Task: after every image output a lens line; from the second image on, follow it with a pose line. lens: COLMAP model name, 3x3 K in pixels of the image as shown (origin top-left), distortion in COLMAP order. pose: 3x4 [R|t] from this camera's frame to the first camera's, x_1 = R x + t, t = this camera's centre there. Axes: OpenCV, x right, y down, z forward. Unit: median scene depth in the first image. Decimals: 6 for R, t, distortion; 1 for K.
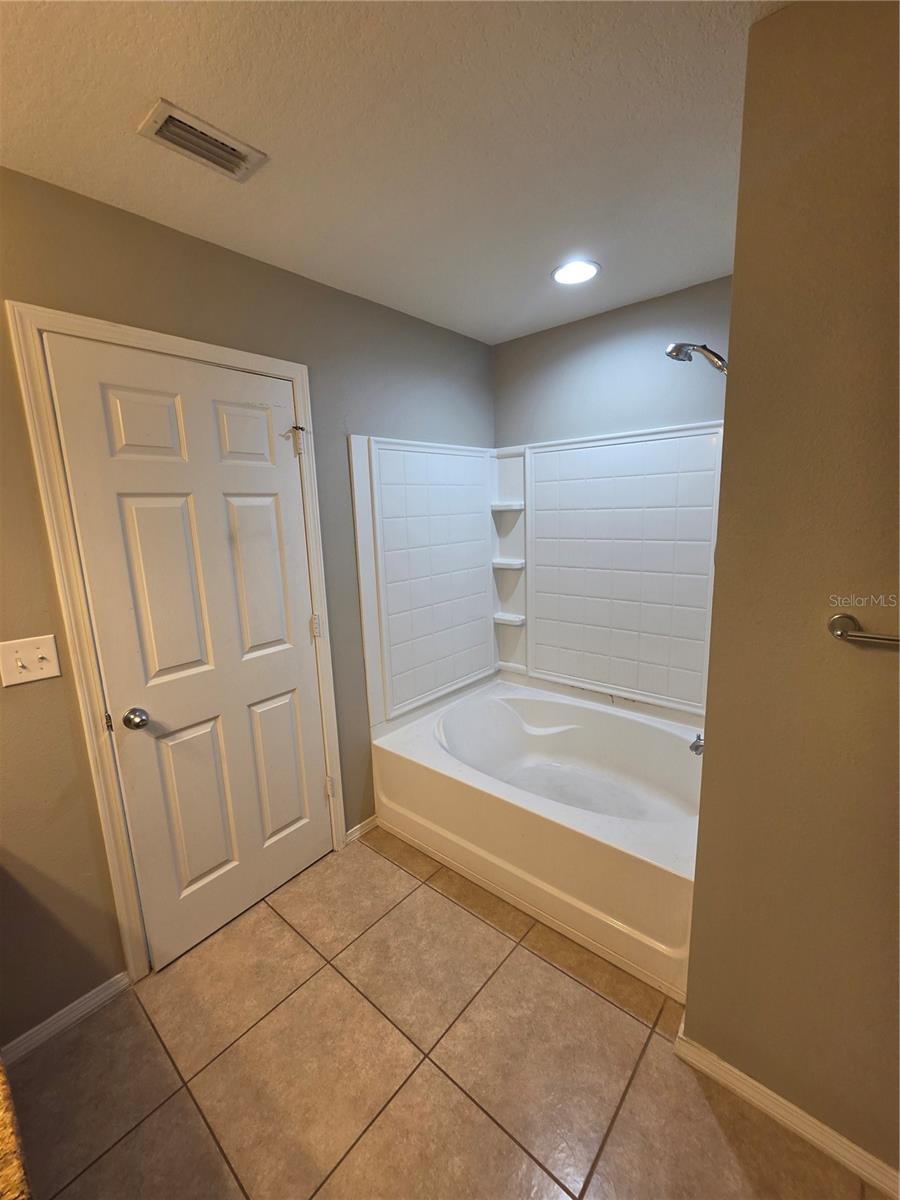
lens RADIAL K [[491.1, 0, 450.8], [0, 491.1, 599.5], [0, 0, 1]] dist [-0.000762, -0.000246]
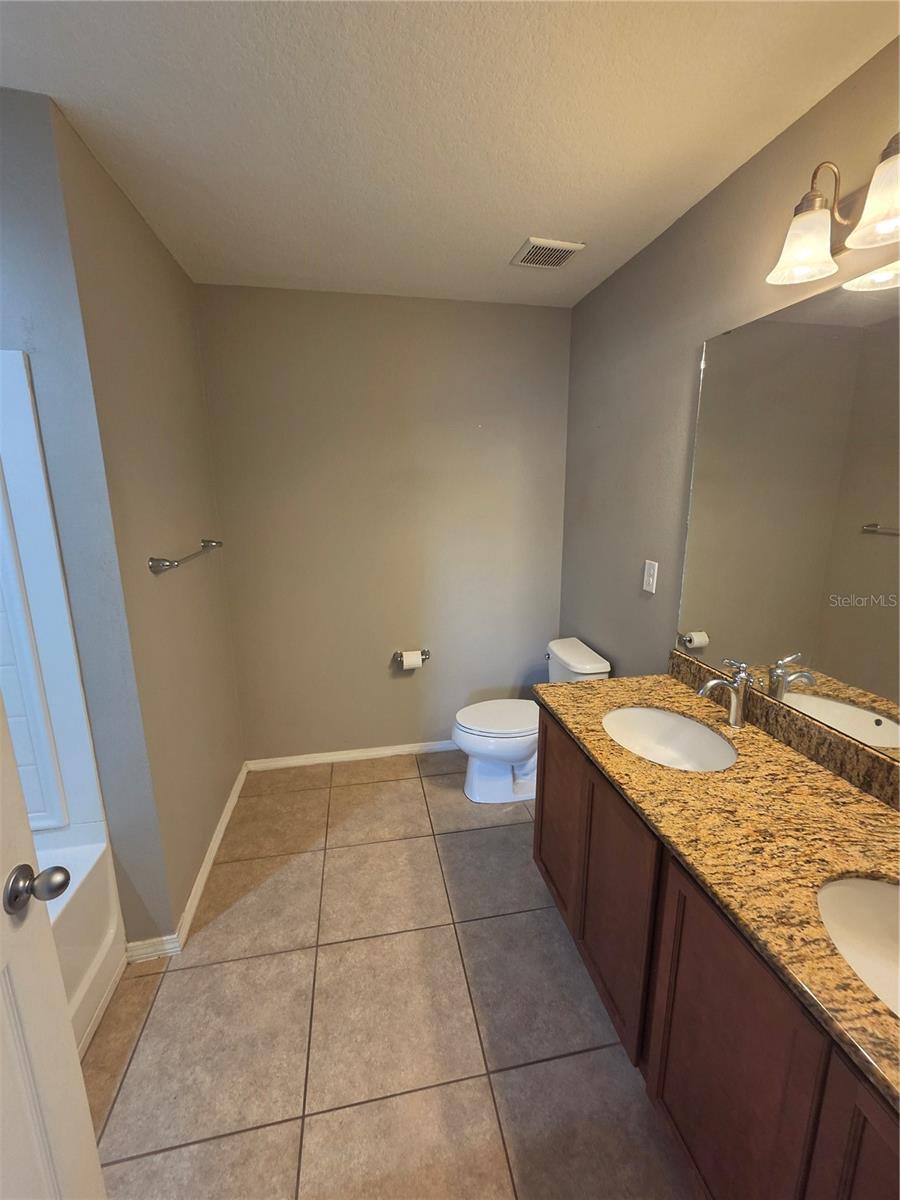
lens RADIAL K [[491.1, 0, 452.7], [0, 491.1, 594.7], [0, 0, 1]] dist [-0.000762, -0.000246]
pose [[-0.790672, -0.094334, 0.604929, -0.752666], [0.137179, 0.935640, 0.325206, -0.197188], [-0.596674, 0.340115, -0.726844, 1.250275]]
